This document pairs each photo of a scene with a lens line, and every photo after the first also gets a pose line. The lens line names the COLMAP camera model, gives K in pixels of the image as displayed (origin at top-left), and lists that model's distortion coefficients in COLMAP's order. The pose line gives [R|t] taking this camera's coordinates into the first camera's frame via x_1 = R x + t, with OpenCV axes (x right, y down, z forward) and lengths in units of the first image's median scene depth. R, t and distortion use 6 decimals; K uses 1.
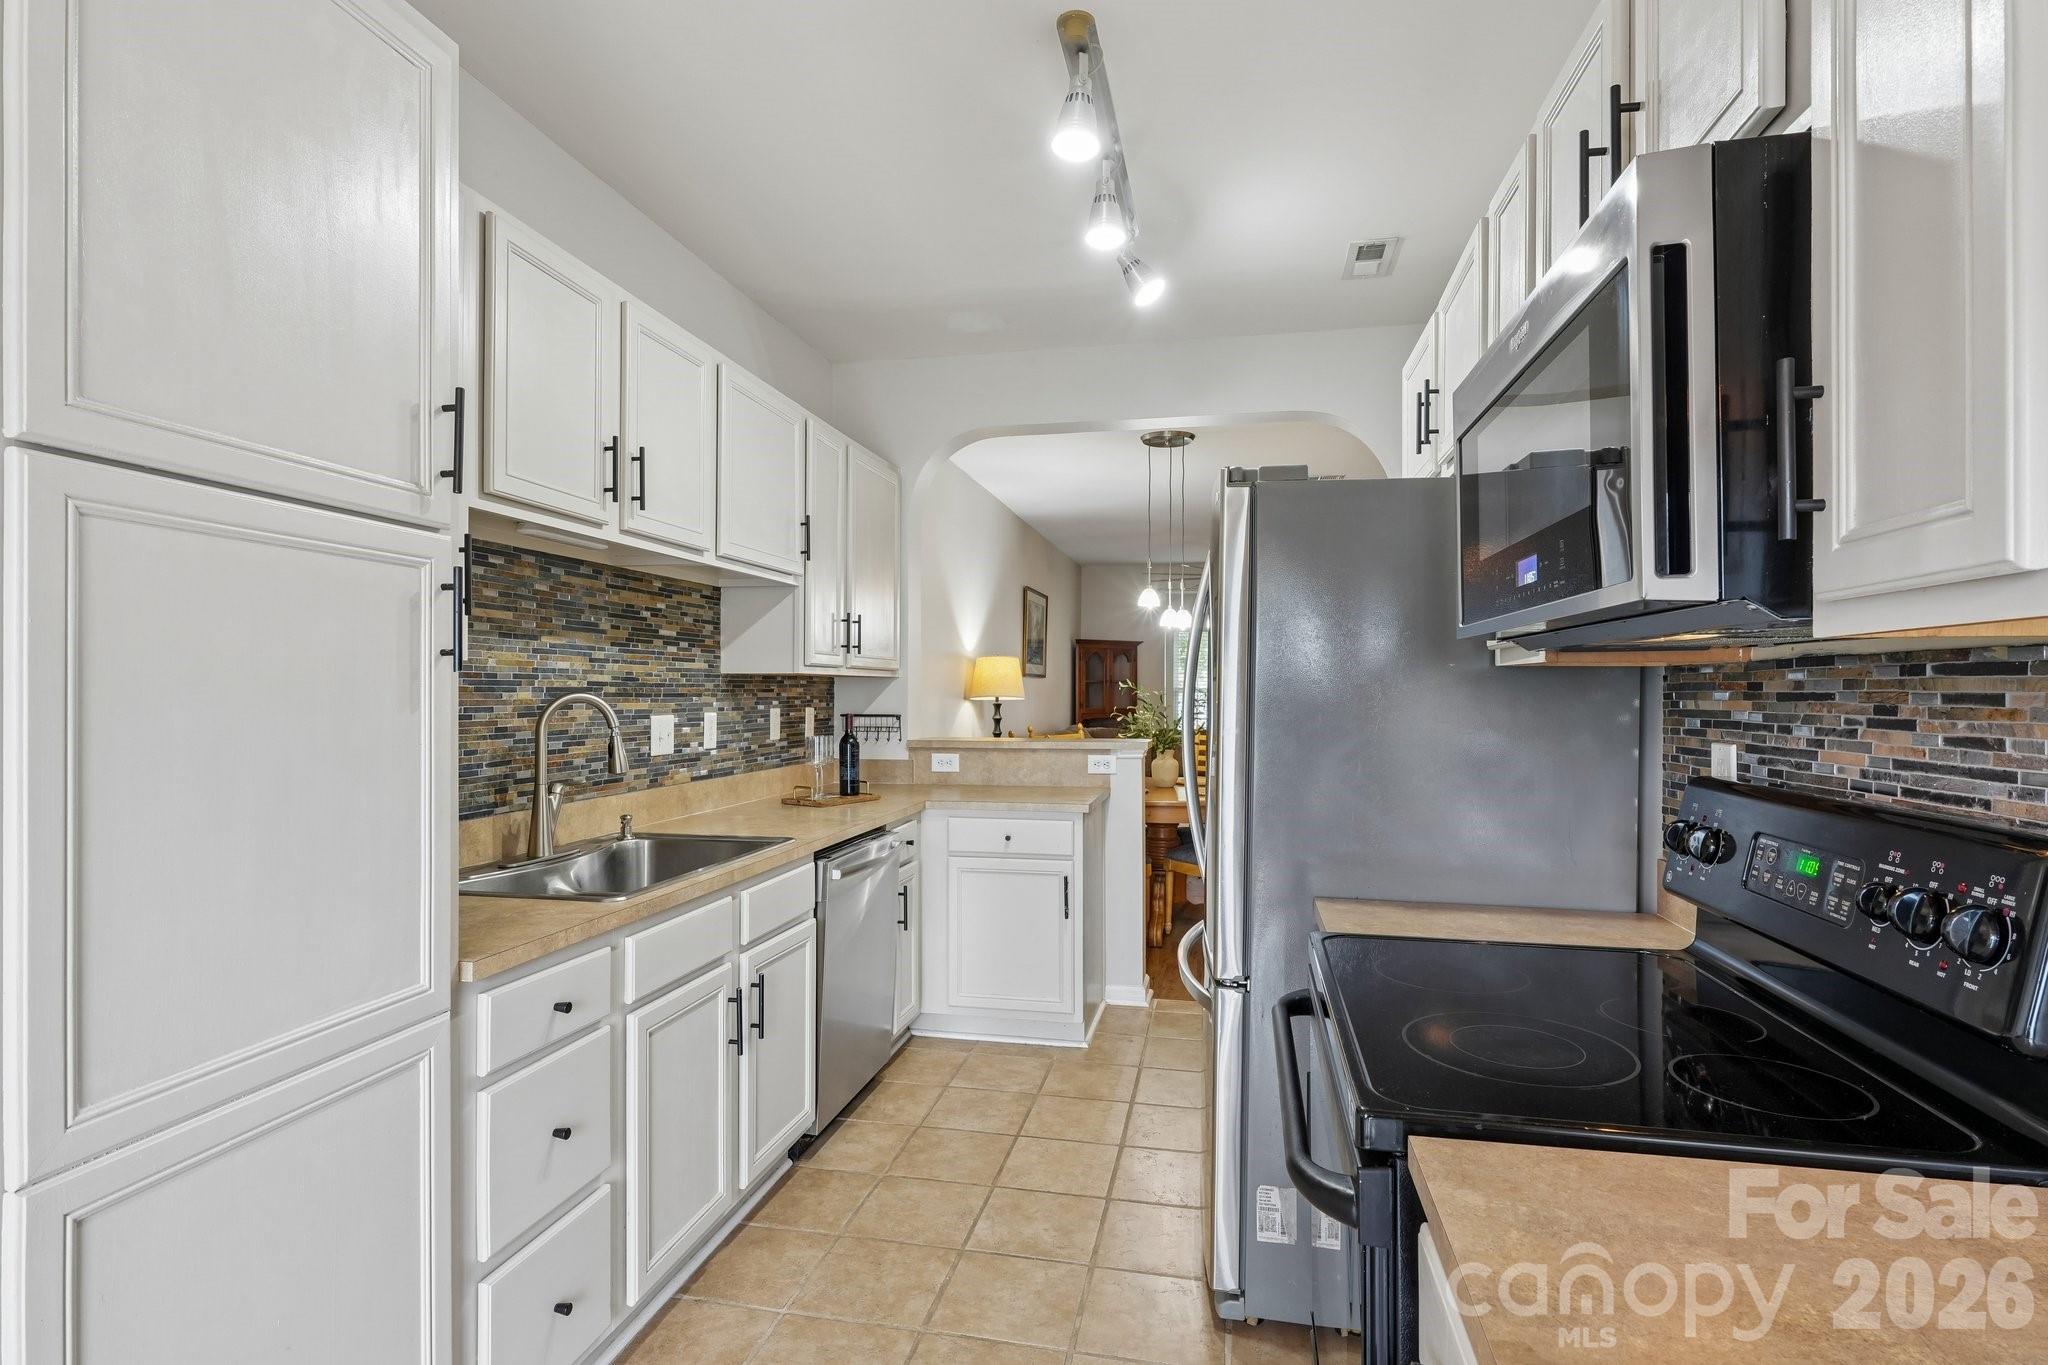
lens RADIAL K [[1009.9, 0, 1026.6], [0, 1009.9, 695.1], [0, 0, 1]] dist [0.000059, 0.000700]
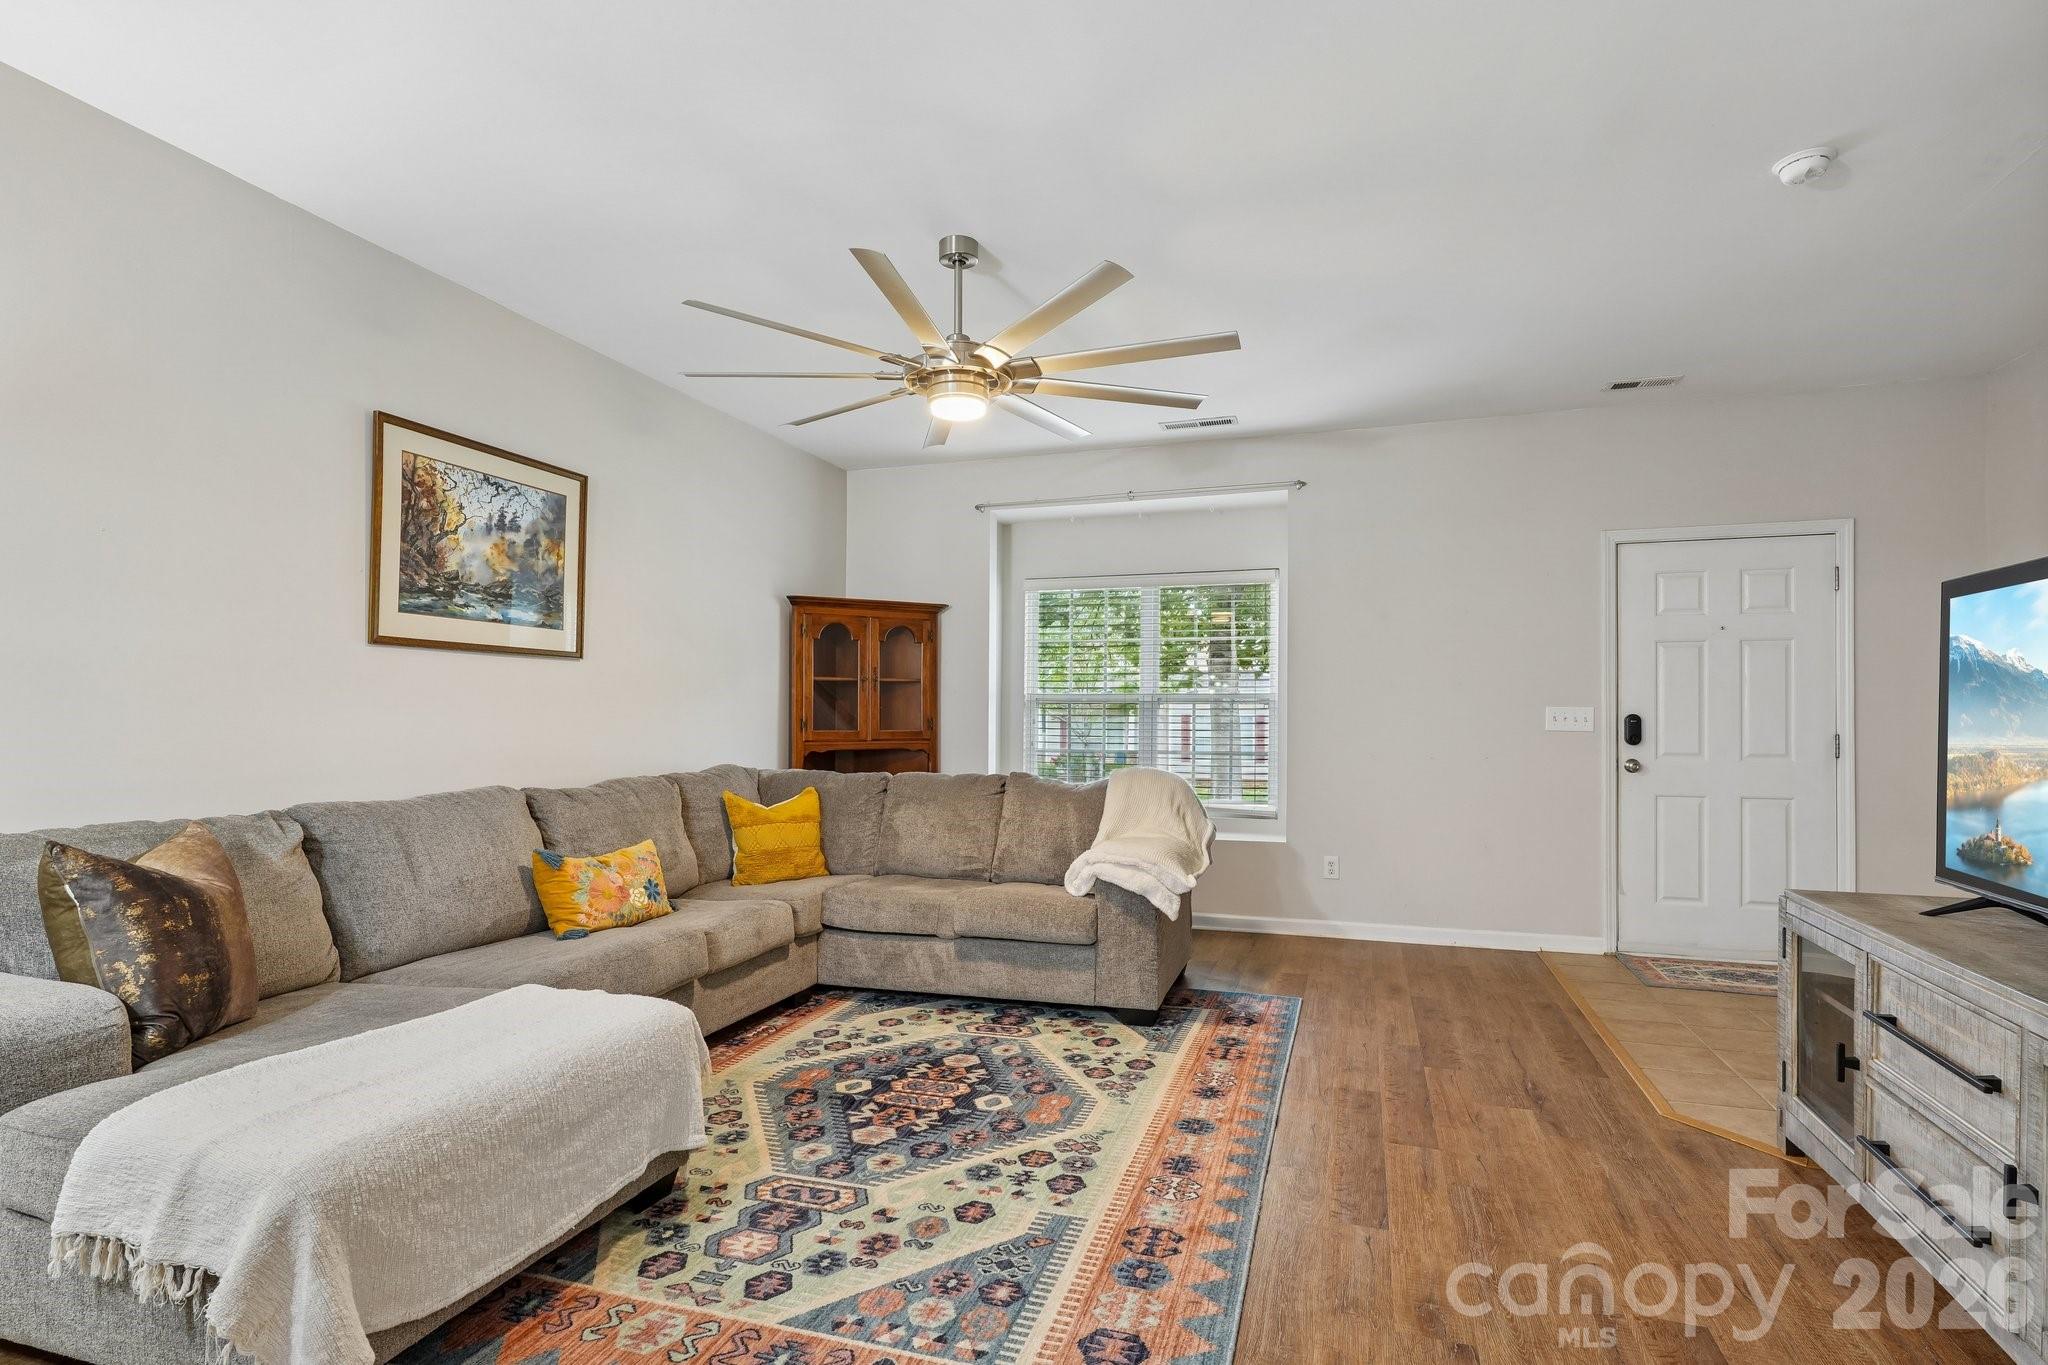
lens RADIAL K [[1018.0, 0, 1021.5], [0, 1018.0, 717.4], [0, 0, 1]] dist [0.000935, 0.000676]
pose [[0.992837, 0.000982, -0.119469, 0.855685], [-0.001773, 0.999977, -0.006510, 0.037074], [0.119460, 0.006675, 0.992817, 1.871091]]
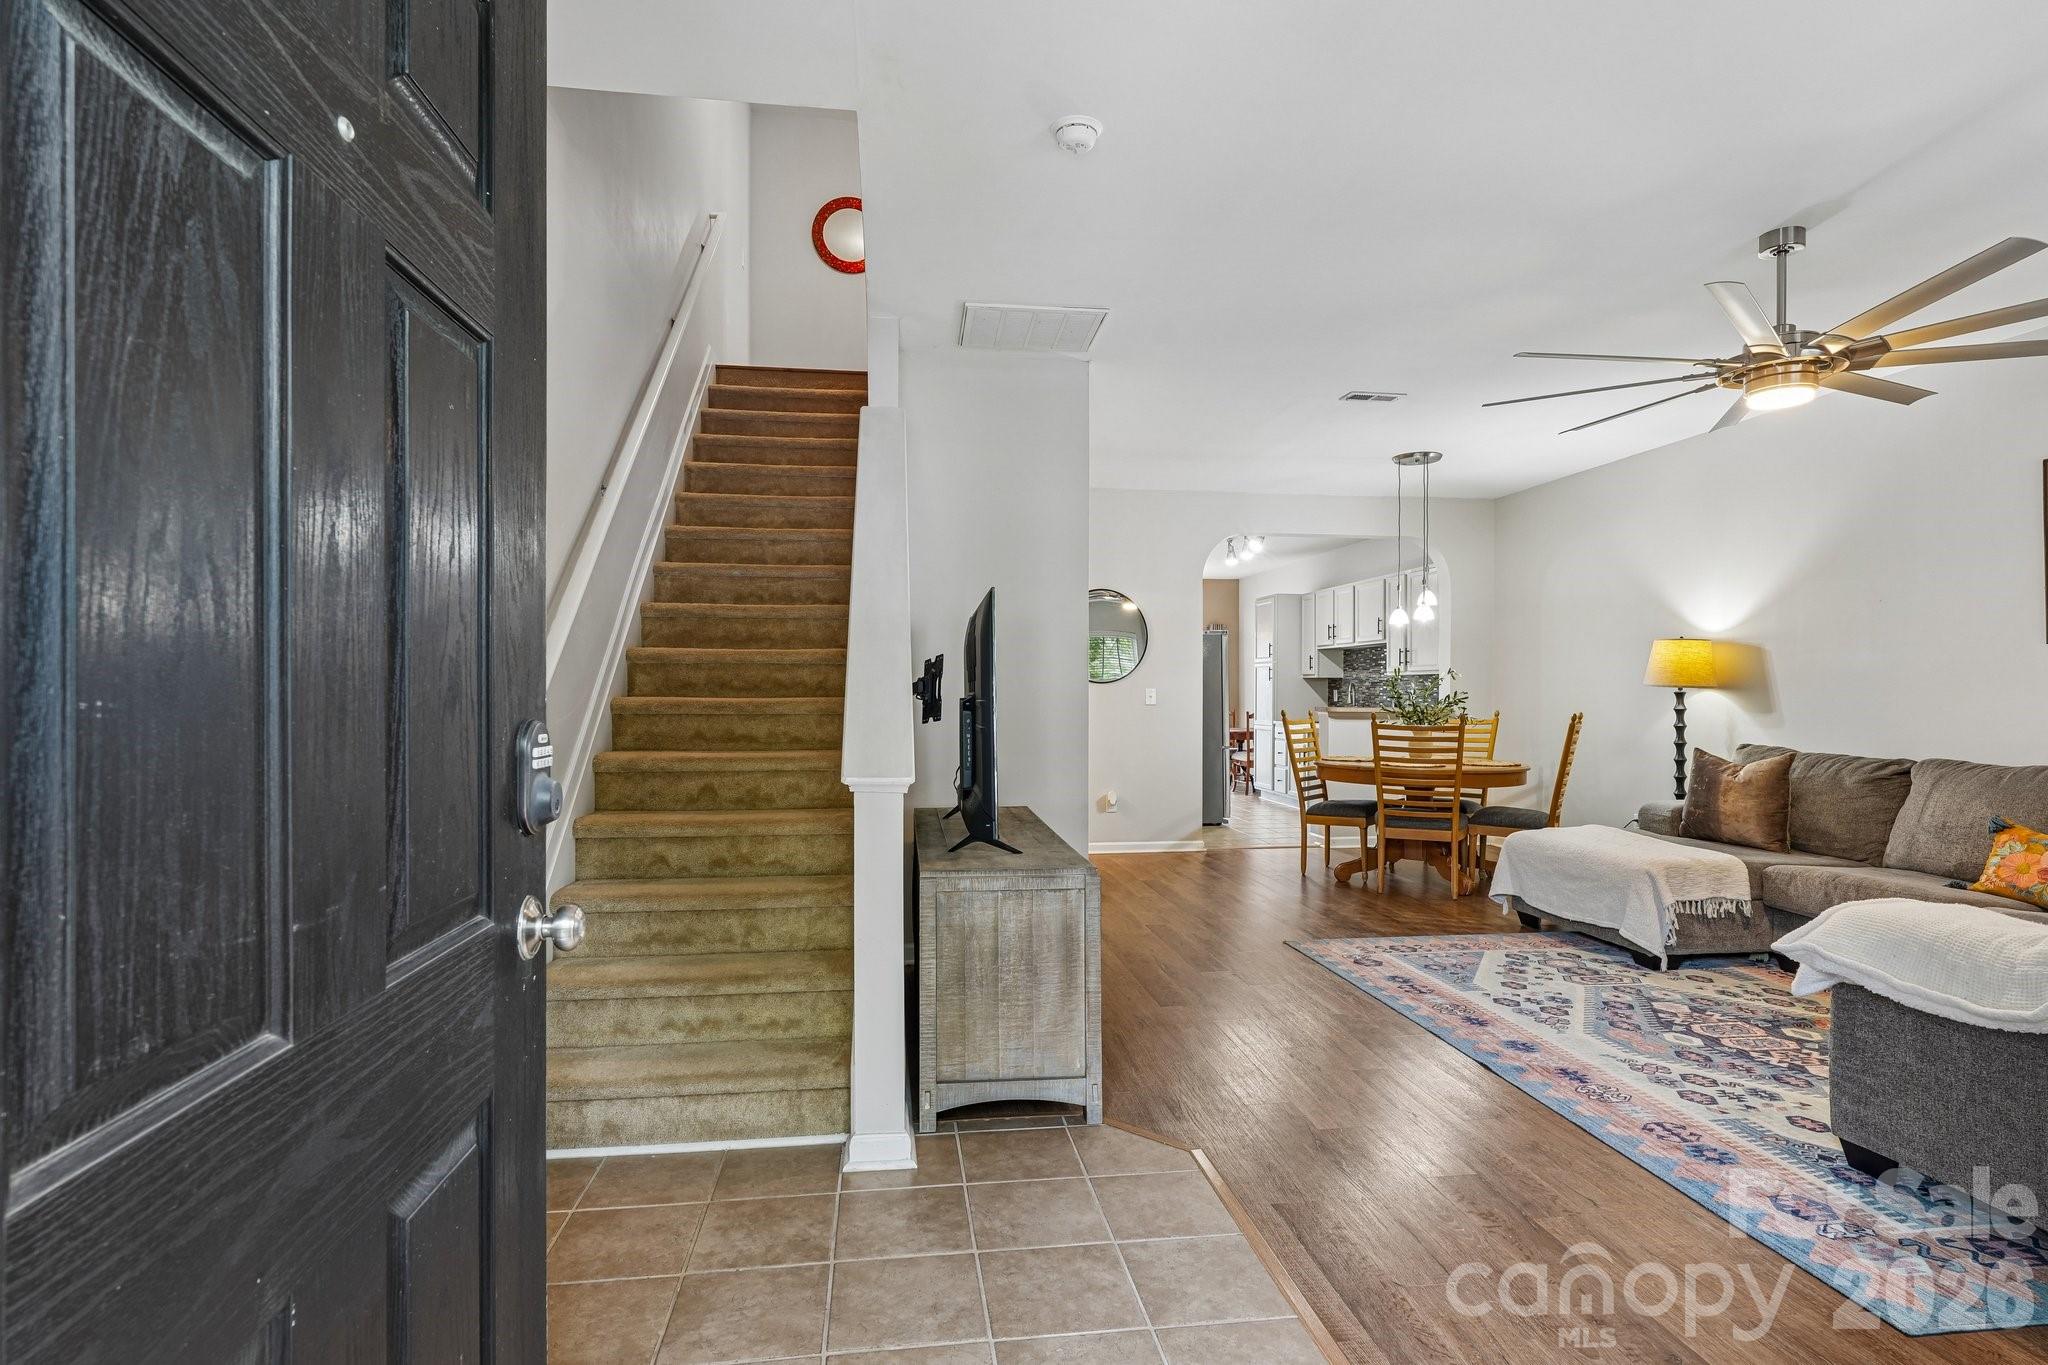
lens RADIAL K [[1021.2, 0, 1023.7], [0, 1021.2, 689.1], [0, 0, 1]] dist [-0.000232, 0.000554]
pose [[-0.944732, -0.003629, -0.327824, 1.846446], [-0.004679, 0.999986, 0.002413, 0.014717], [0.327810, 0.003814, -0.944736, 3.821562]]
